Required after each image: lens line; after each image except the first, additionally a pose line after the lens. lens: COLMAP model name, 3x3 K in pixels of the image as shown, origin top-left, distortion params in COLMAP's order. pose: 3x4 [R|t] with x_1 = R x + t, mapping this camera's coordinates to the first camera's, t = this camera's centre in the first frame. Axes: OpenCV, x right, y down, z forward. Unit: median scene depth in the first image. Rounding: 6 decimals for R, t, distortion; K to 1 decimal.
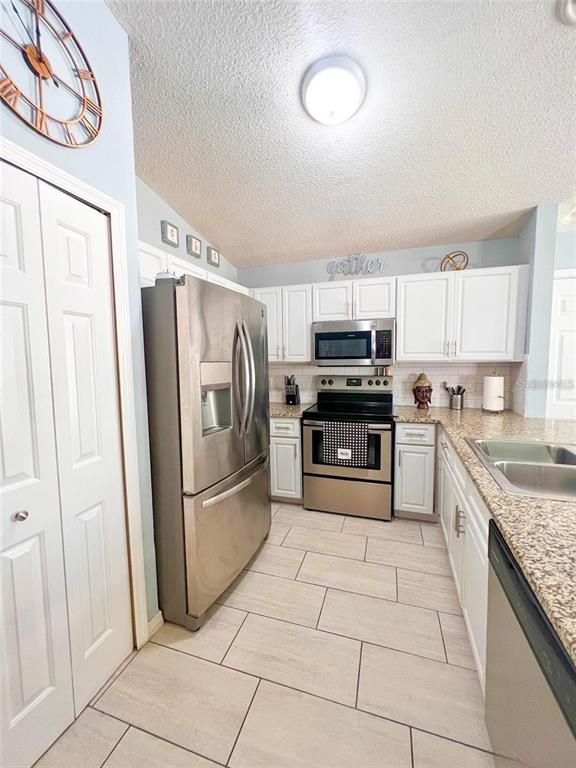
lens RADIAL K [[307.8, 0, 291.4], [0, 307.8, 379.2], [0, 0, 1]] dist [-0.000237, 0.000011]
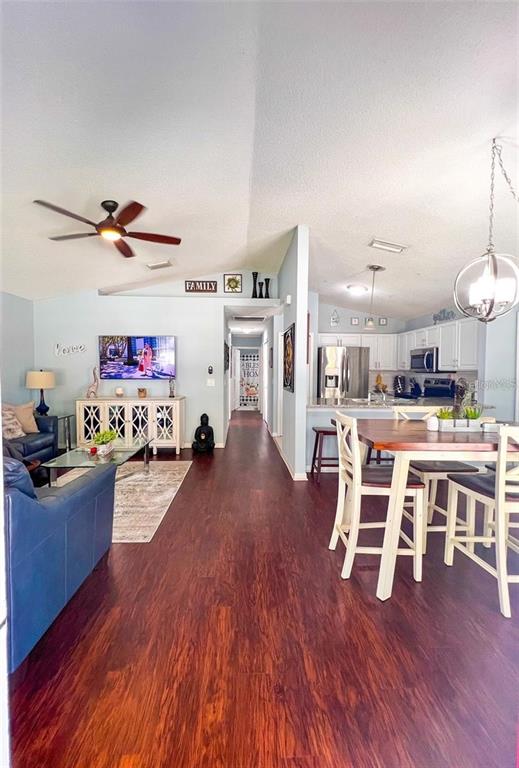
lens RADIAL K [[316.1, 0, 256.5], [0, 316.1, 382.2], [0, 0, 1]] dist [-0.001885, -0.000035]
pose [[0.344954, 0.046888, -0.937448, 1.861602], [-0.082597, 0.996393, 0.019443, 0.071787], [0.934978, 0.070723, 0.347583, -0.708730]]
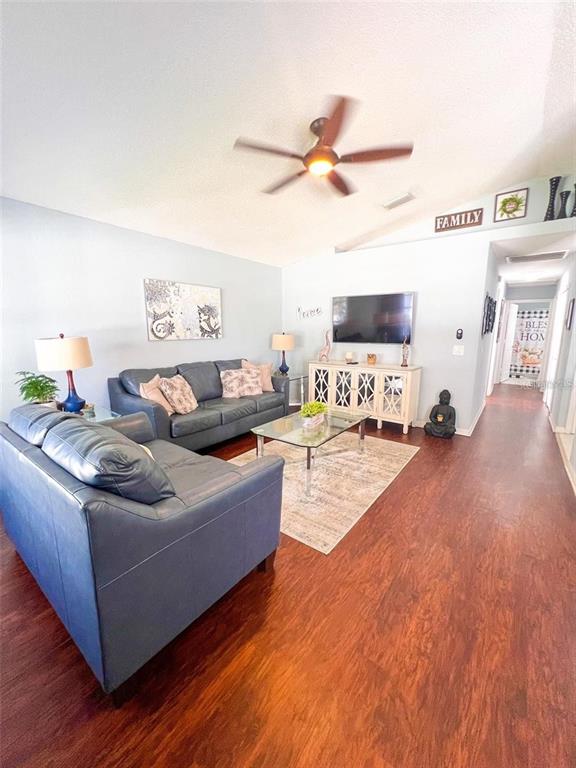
lens RADIAL K [[307.8, 0, 288.9], [0, 307.8, 382.8], [0, 0, 1]] dist [-0.000237, 0.000011]
pose [[-0.330731, 0.171772, -0.927961, 1.551984], [-0.075549, 0.975321, 0.207465, 0.039586], [0.940696, 0.138722, -0.309591, -0.565133]]
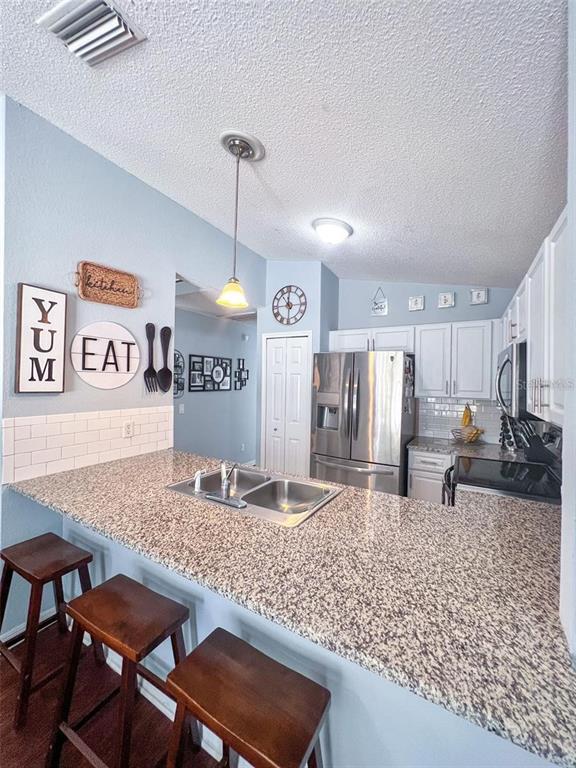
lens RADIAL K [[307.8, 0, 287.4], [0, 307.8, 381.8], [0, 0, 1]] dist [-0.000237, 0.000011]
pose [[-0.207376, -0.000479, -0.978261, 1.062800], [-0.094750, 0.995308, 0.019598, -0.086312], [0.973662, 0.096755, -0.206448, 0.717197]]
